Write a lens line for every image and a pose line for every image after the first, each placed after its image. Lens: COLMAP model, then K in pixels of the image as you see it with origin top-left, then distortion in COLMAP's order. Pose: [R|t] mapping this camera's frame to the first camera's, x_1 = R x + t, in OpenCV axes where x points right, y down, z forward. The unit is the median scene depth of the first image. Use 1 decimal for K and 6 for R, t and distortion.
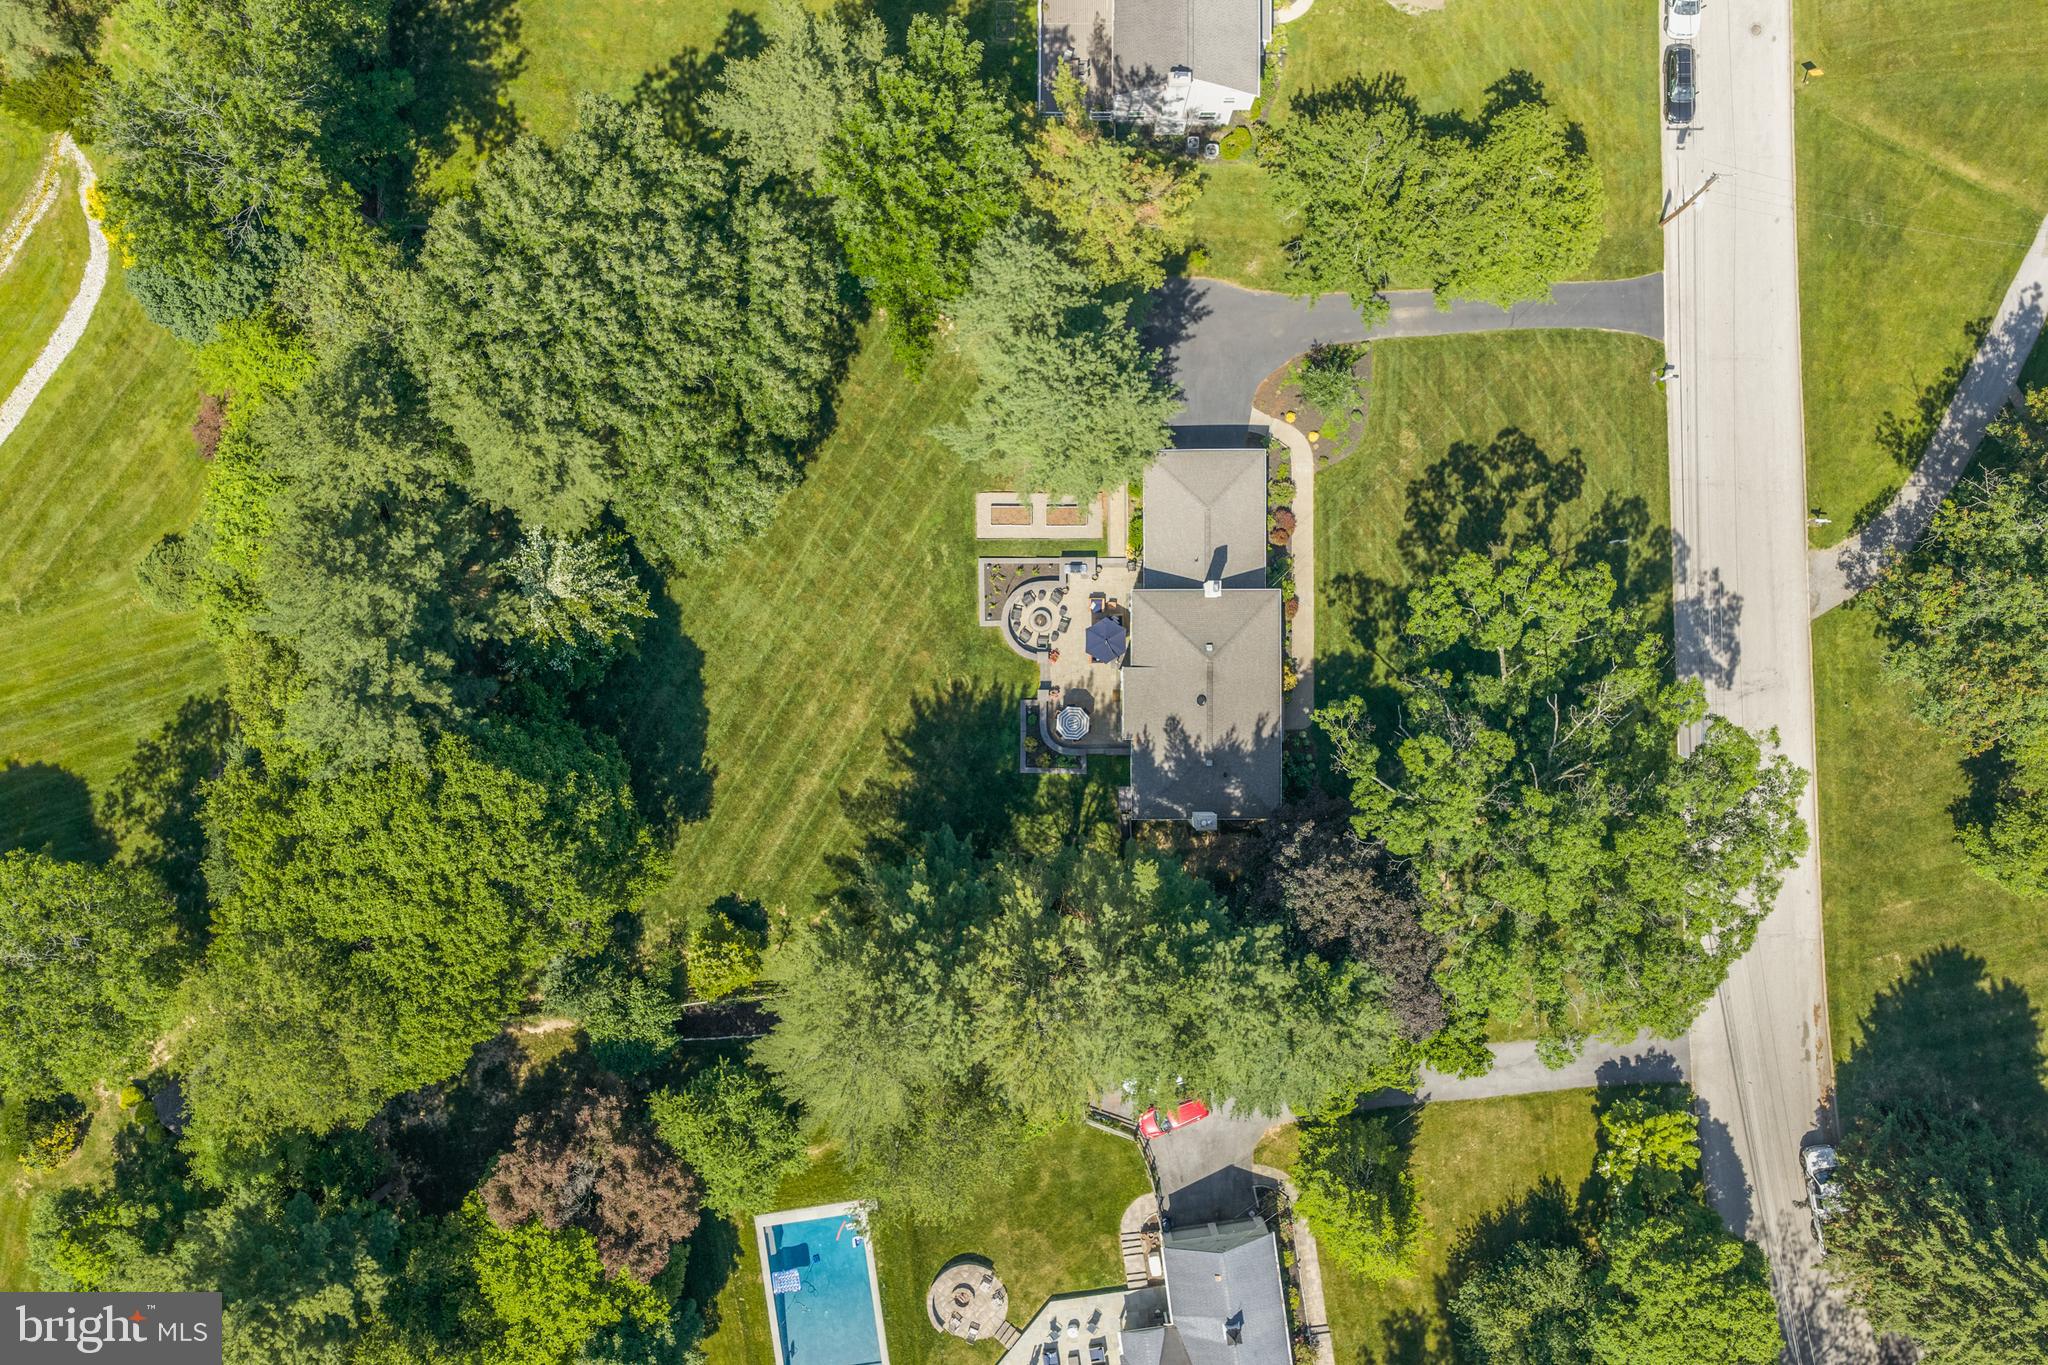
lens RADIAL K [[1681.1, 0, 1024.0], [0, 1681.1, 682.5], [0, 0, 1]] dist [0.010537, 0.000353]
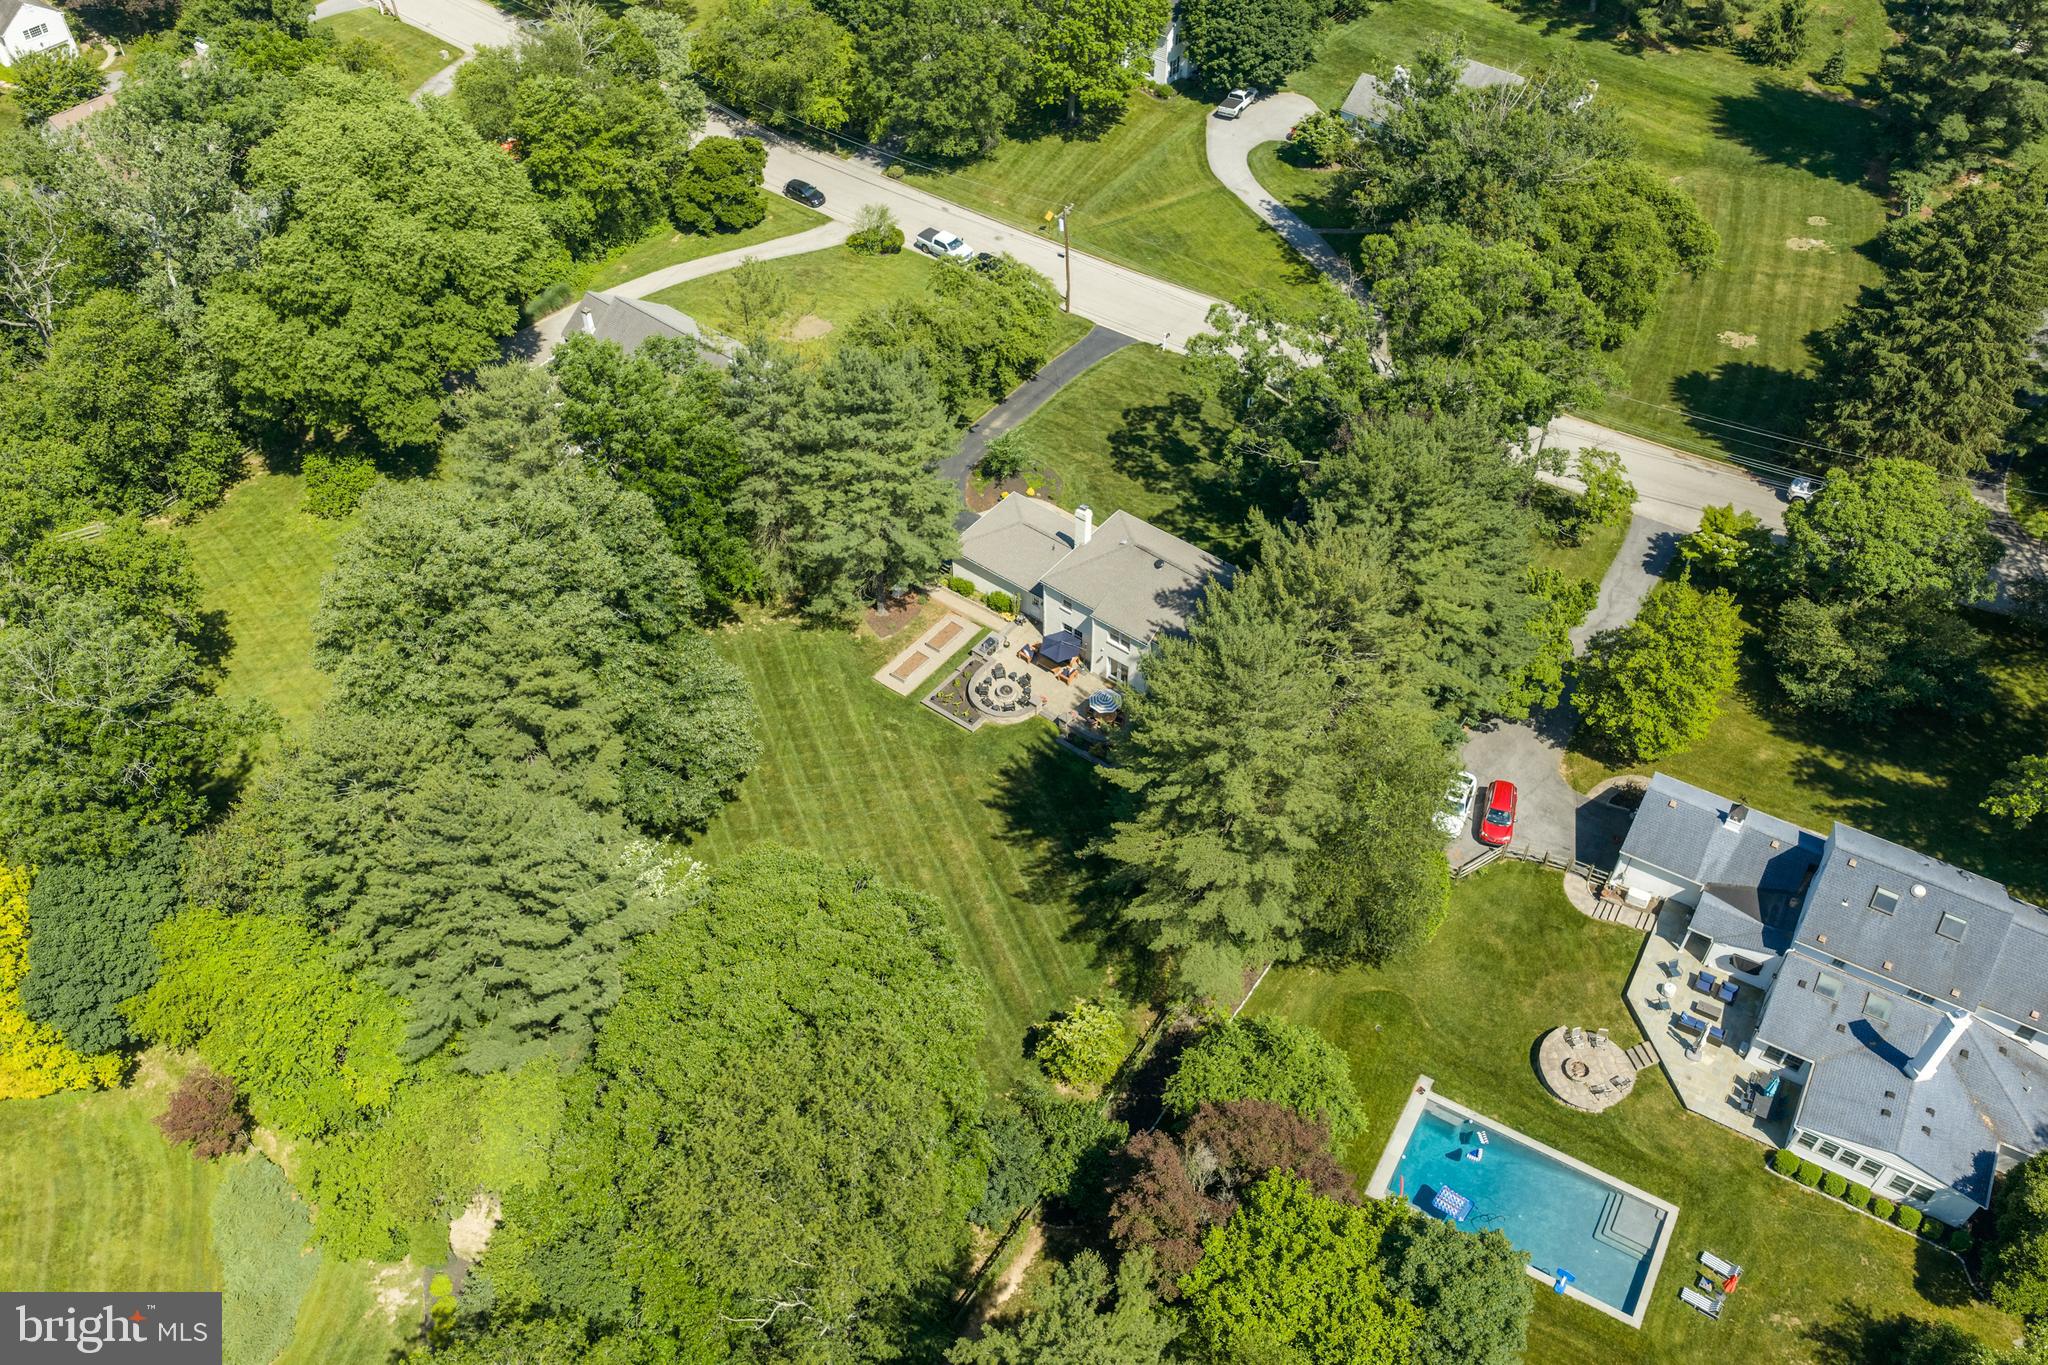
lens RADIAL K [[1681.1, 0, 1024.0], [0, 1681.1, 682.5], [0, 0, 1]] dist [0.010537, 0.000353]
pose [[0.622167, -0.570954, 0.535649, -0.544166], [0.782876, 0.450563, -0.429067, 0.420508], [0.003634, 0.686298, 0.727312, 0.256571]]
